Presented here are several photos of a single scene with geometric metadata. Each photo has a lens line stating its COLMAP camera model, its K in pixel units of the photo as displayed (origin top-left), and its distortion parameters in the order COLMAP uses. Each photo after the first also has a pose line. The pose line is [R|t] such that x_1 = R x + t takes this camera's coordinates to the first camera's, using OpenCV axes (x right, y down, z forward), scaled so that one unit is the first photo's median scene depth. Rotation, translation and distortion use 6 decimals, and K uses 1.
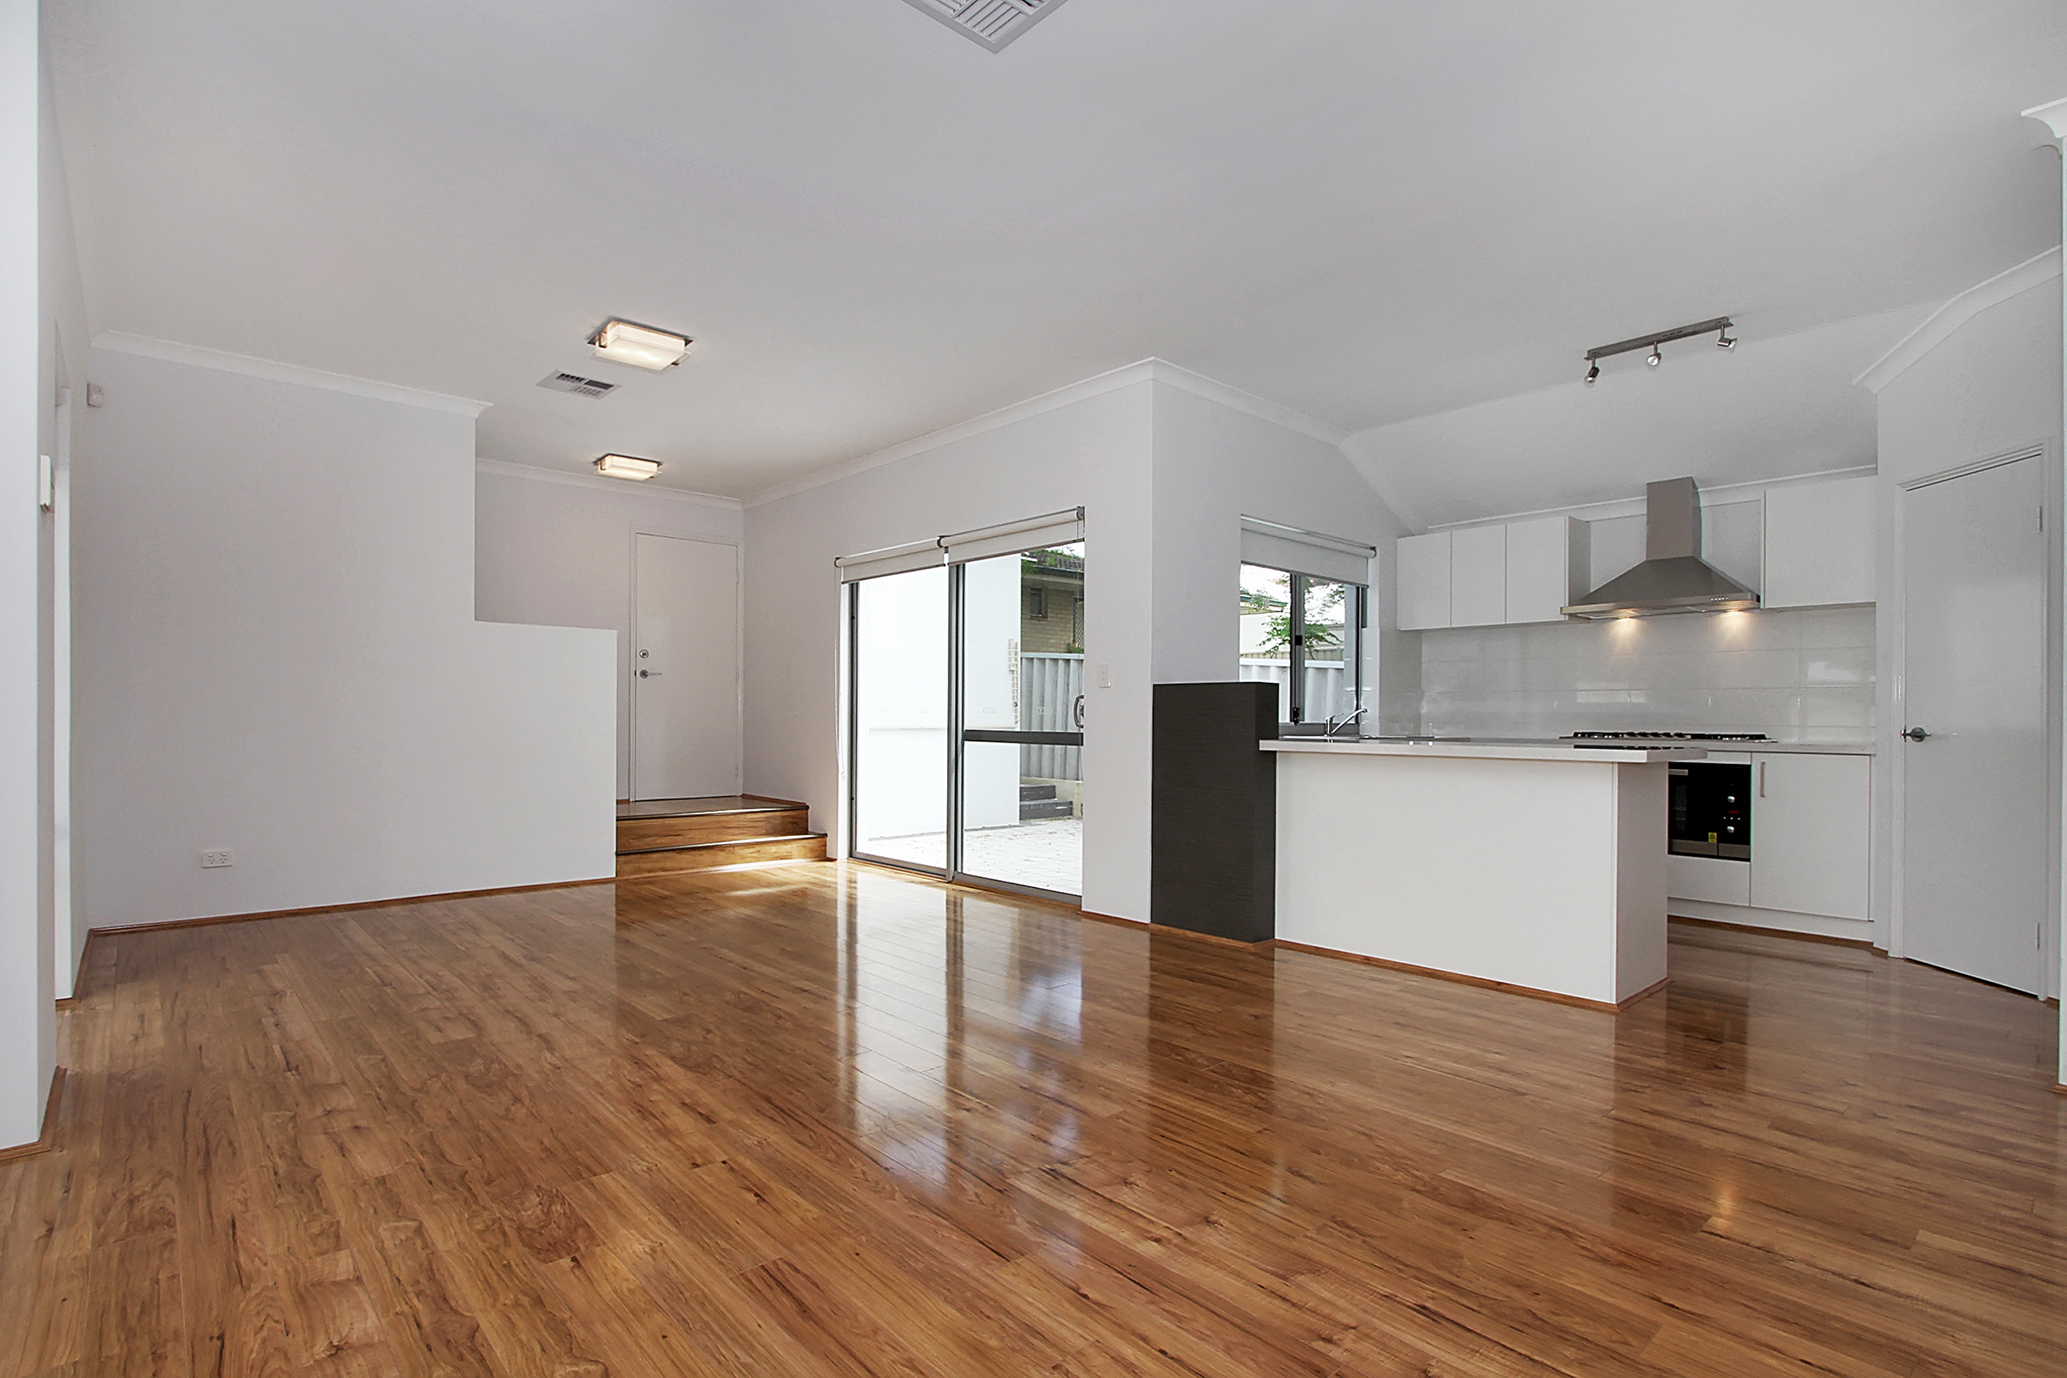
lens RADIAL K [[992.6, 0, 1001.6], [0, 992.6, 715.3], [0, 0, 1]] dist [-0.014432, 0.000327]
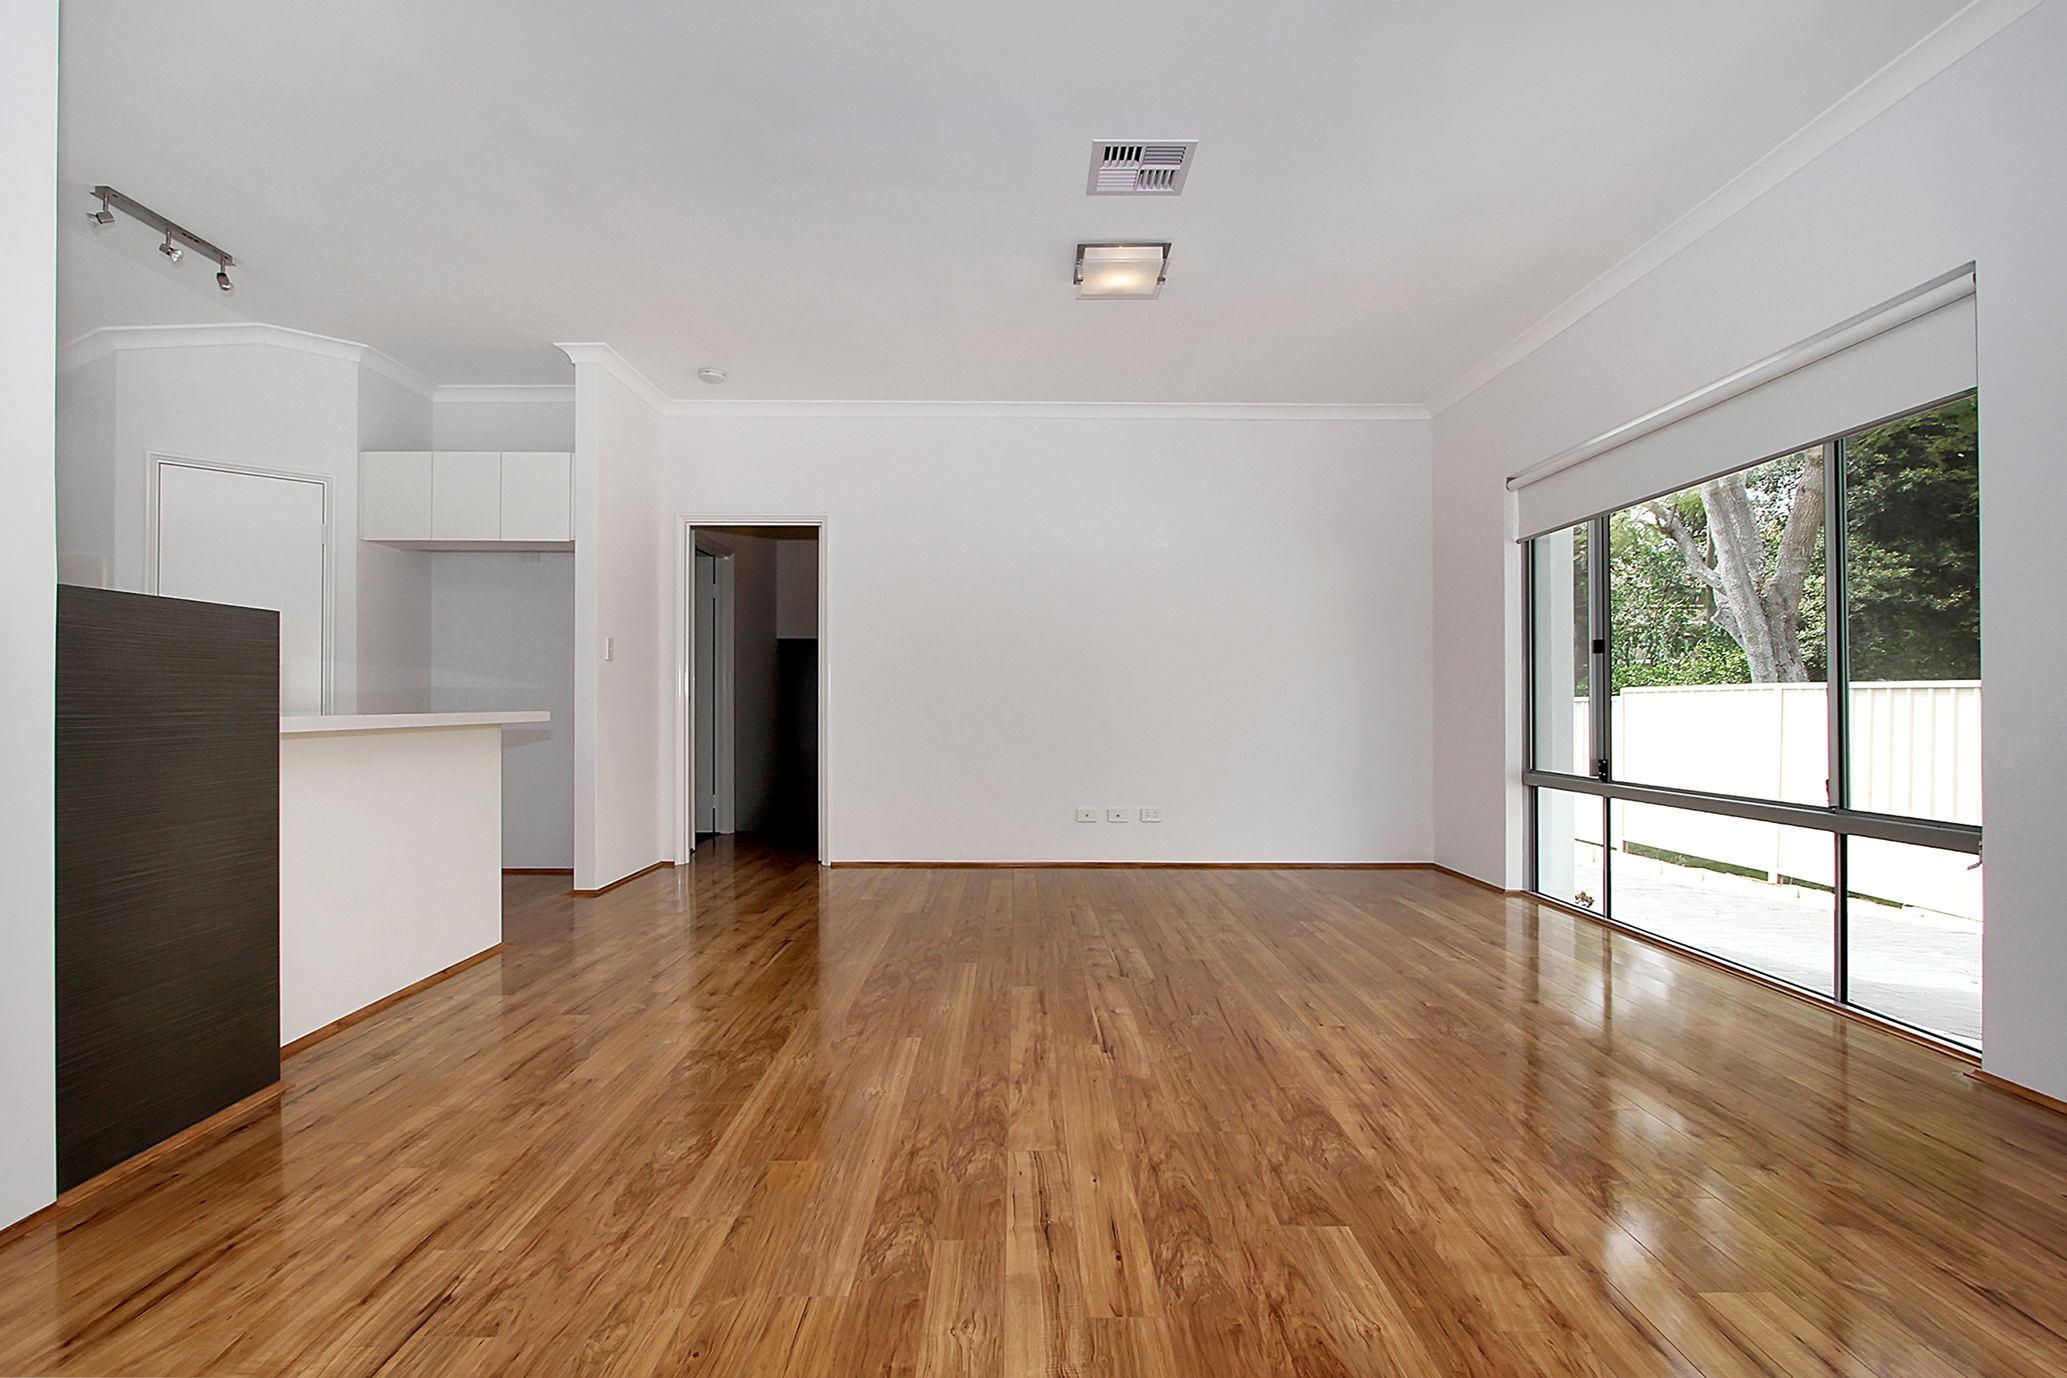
lens RADIAL K [[972.4, 0, 1019.2], [0, 972.4, 696.6], [0, 0, 1]] dist [-0.010808, 0.000567]
pose [[-0.754765, -0.005534, 0.655972, -0.406510], [-0.009874, 0.999947, -0.002926, 0.010941], [-0.655921, -0.008685, -0.754779, 1.109238]]
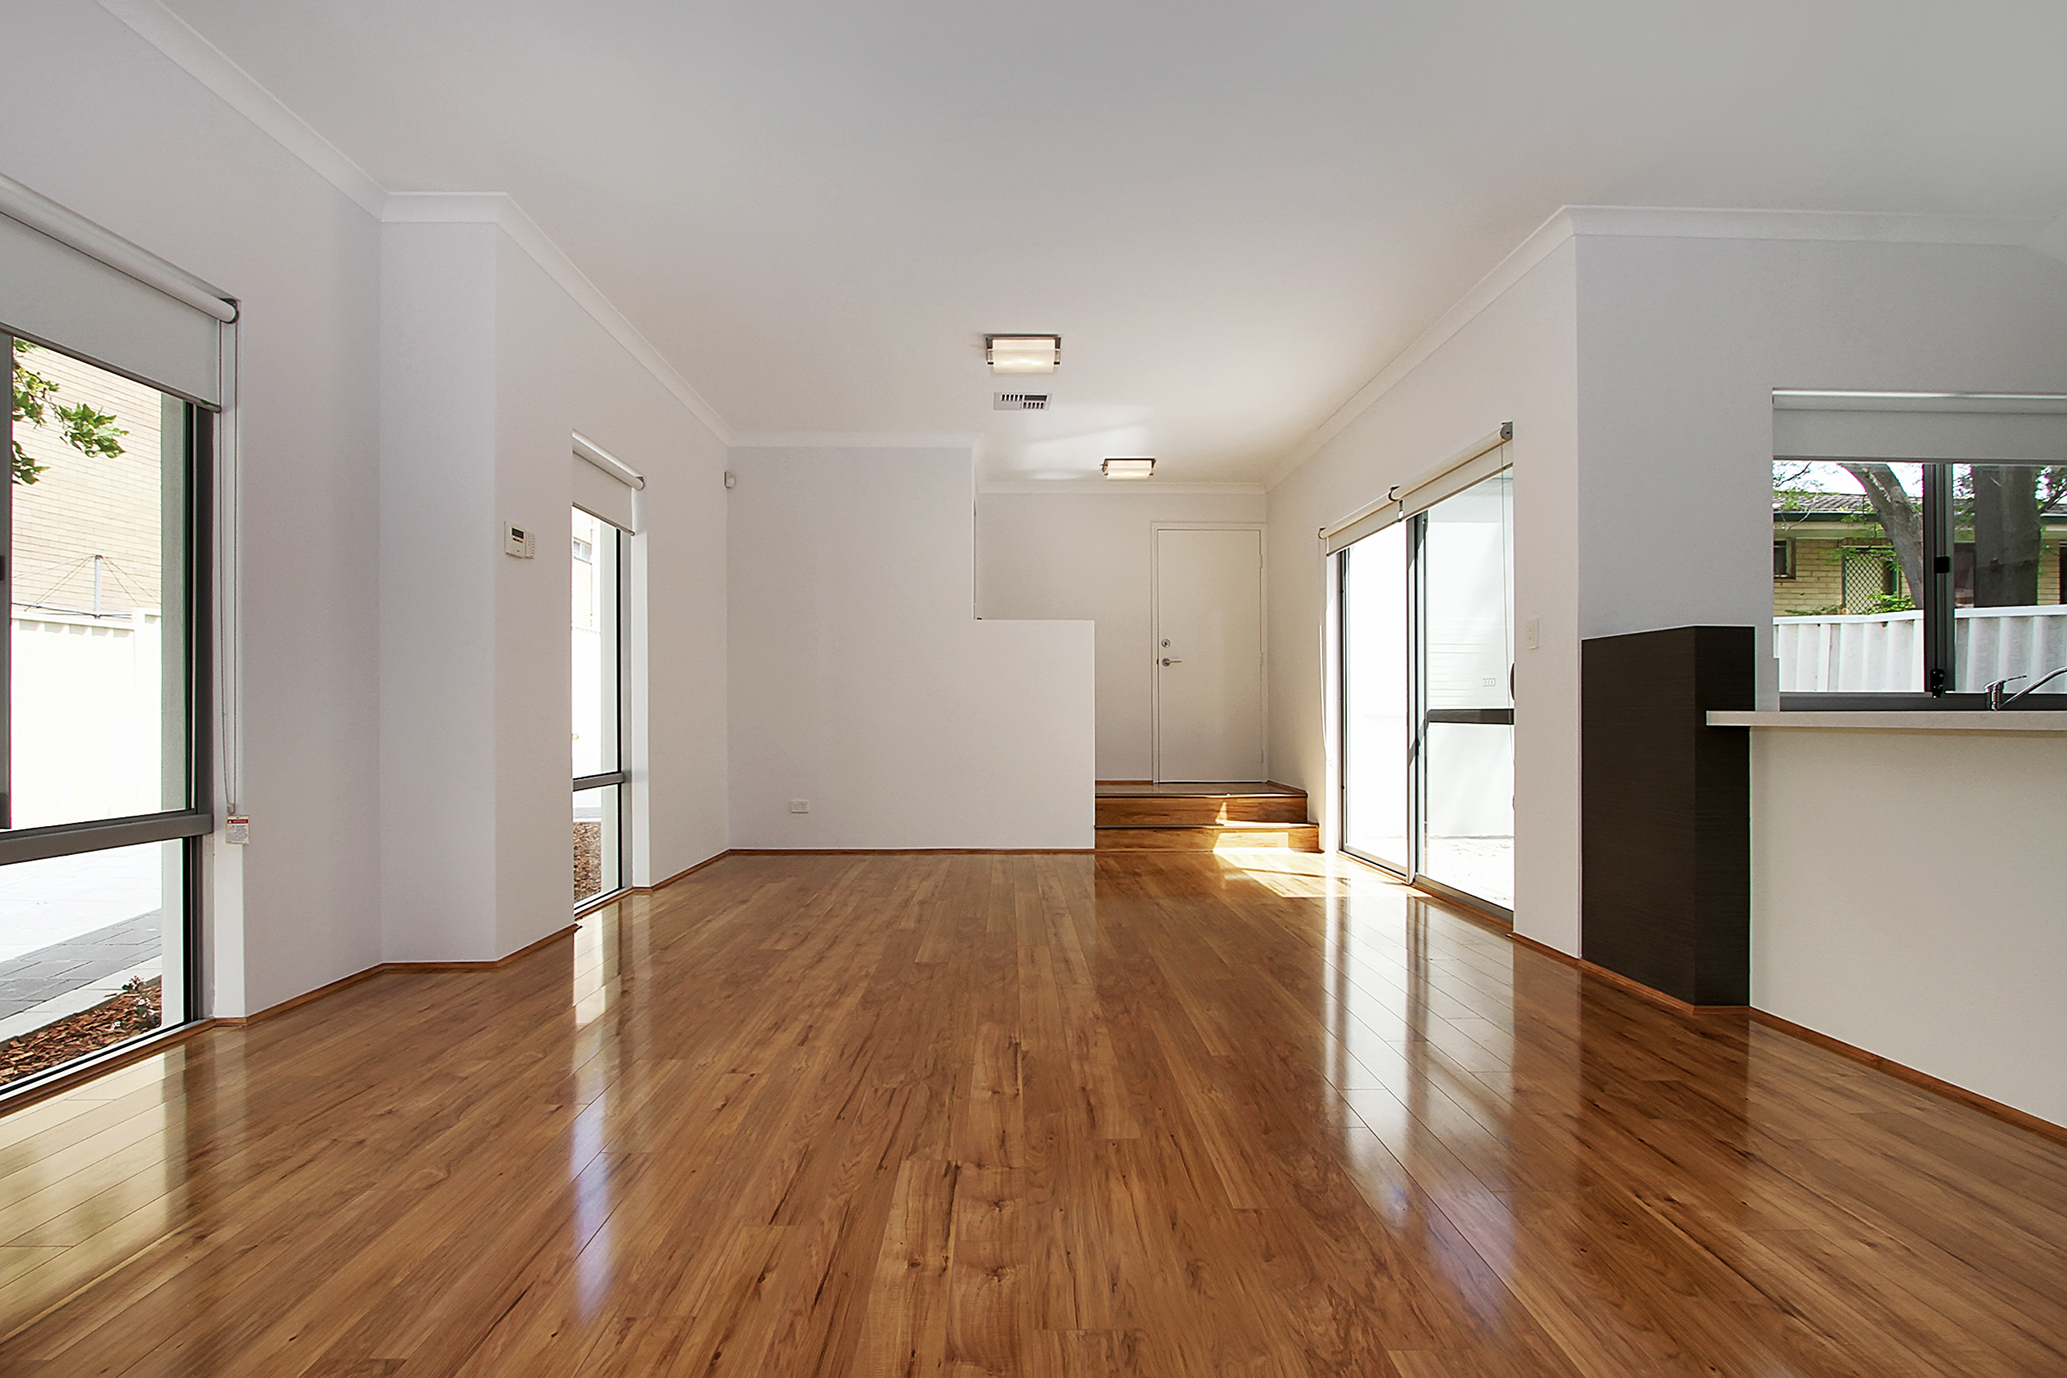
lens RADIAL K [[982.0, 0, 1024.1], [0, 982.0, 707.0], [0, 0, 1]] dist [-0.013708, 0.001120]
pose [[0.764602, -0.010568, -0.644416, 0.327498], [0.005302, 0.999935, -0.010107, 0.026183], [0.644481, 0.004311, 0.764608, 0.176356]]
